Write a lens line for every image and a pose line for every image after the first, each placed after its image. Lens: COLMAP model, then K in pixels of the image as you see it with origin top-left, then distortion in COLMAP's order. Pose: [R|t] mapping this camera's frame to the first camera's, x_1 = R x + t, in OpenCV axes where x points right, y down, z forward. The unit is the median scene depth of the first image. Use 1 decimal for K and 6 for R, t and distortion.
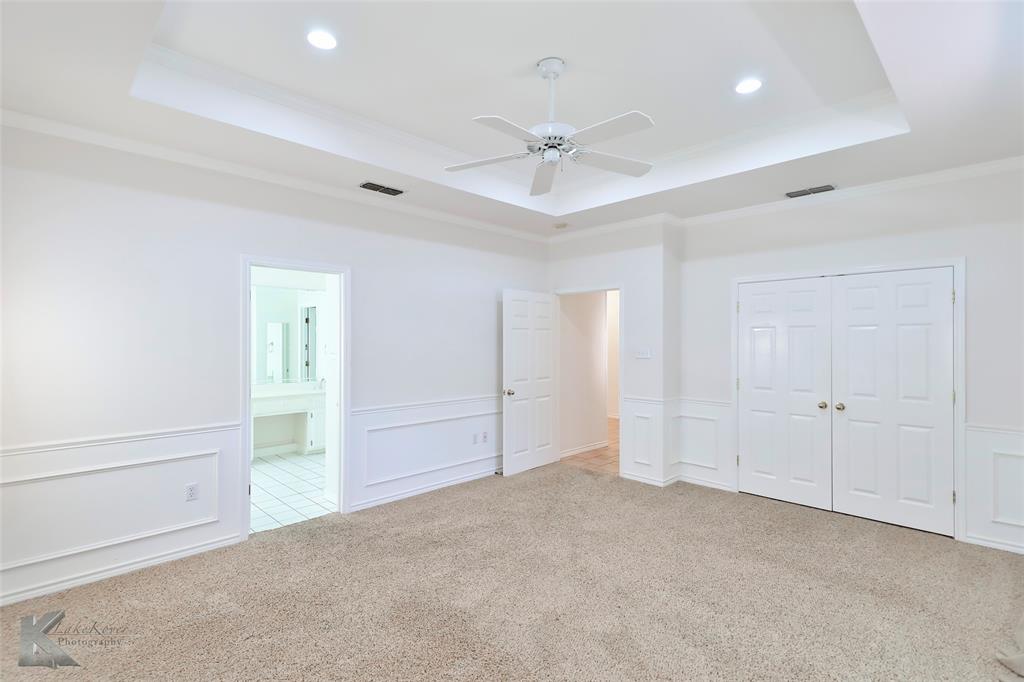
lens RADIAL K [[492.7, 0, 514.7], [0, 492.7, 329.6], [0, 0, 1]] dist [0.001689, -0.000016]
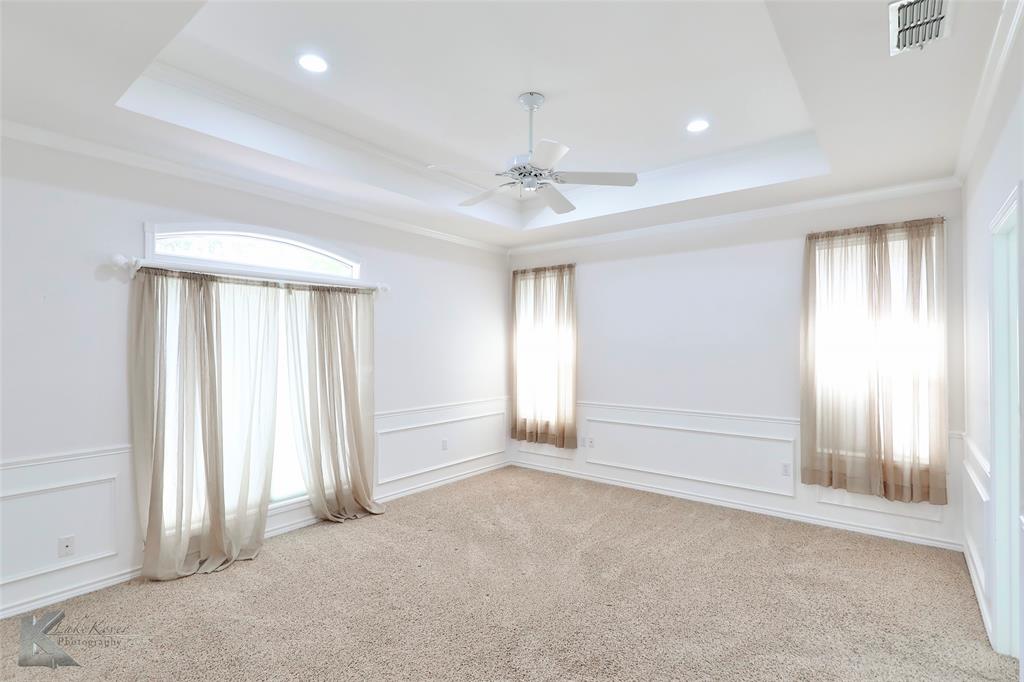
lens RADIAL K [[488.7, 0, 514.4], [0, 488.7, 343.7], [0, 0, 1]] dist [0.019557, 0.000019]
pose [[0.993338, -0.001068, 0.115230, -0.124698], [0.000551, 0.999990, 0.004521, -0.001134], [-0.115234, -0.004427, 0.993329, -0.121415]]
